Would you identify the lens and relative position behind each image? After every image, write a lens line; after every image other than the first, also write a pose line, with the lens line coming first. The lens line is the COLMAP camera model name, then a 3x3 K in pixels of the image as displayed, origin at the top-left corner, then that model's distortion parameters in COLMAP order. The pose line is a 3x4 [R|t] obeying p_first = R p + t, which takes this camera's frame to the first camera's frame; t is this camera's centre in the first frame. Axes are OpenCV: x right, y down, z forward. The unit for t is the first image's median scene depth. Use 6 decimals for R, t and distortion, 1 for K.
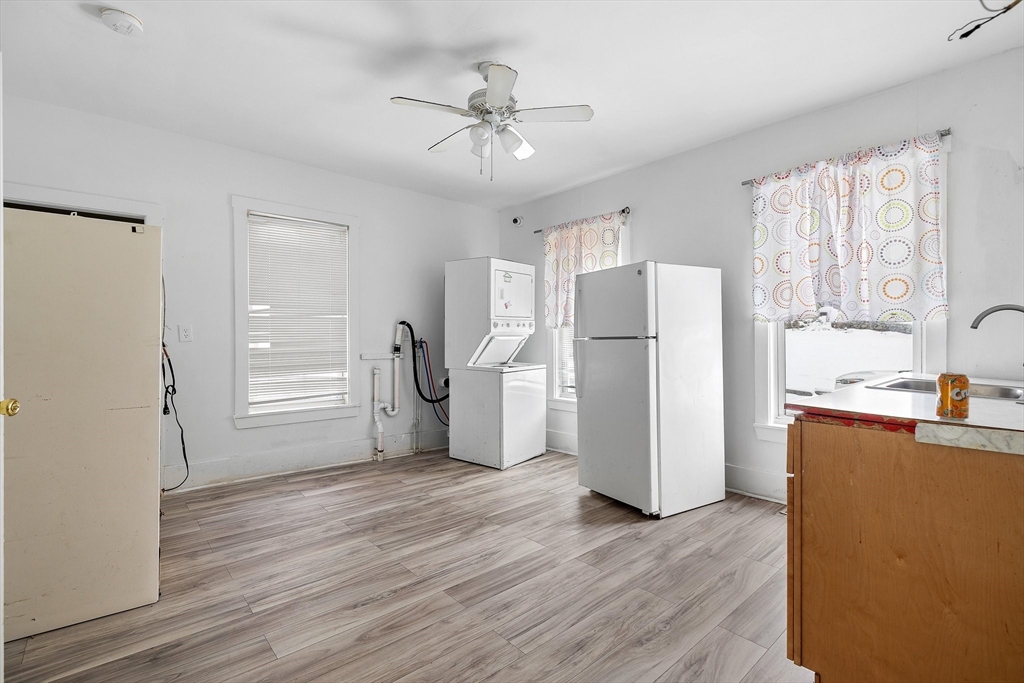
lens RADIAL K [[470.3, 0, 514.3], [0, 470.3, 337.9], [0, 0, 1]] dist [-0.011629, 0.000022]
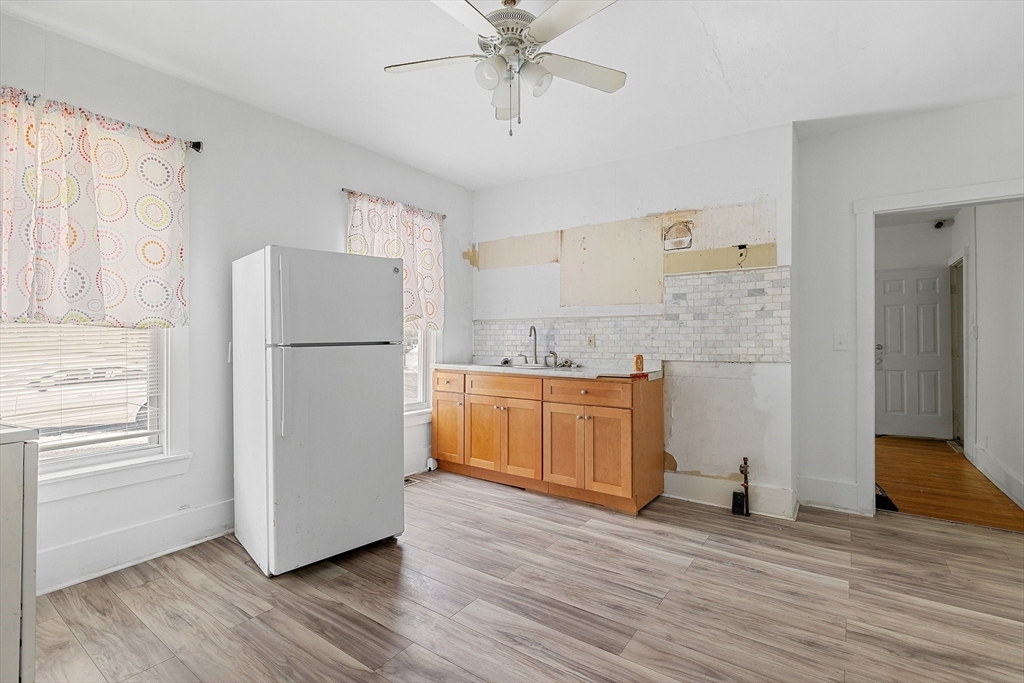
lens RADIAL K [[470.3, 0, 510.7], [0, 470.3, 341.0], [0, 0, 1]] dist [-0.011629, 0.000022]
pose [[-0.218022, -0.004513, 0.975933, -0.837786], [0.004795, 0.999972, 0.005696, -0.010993], [-0.975932, 0.005921, -0.217995, 1.261005]]
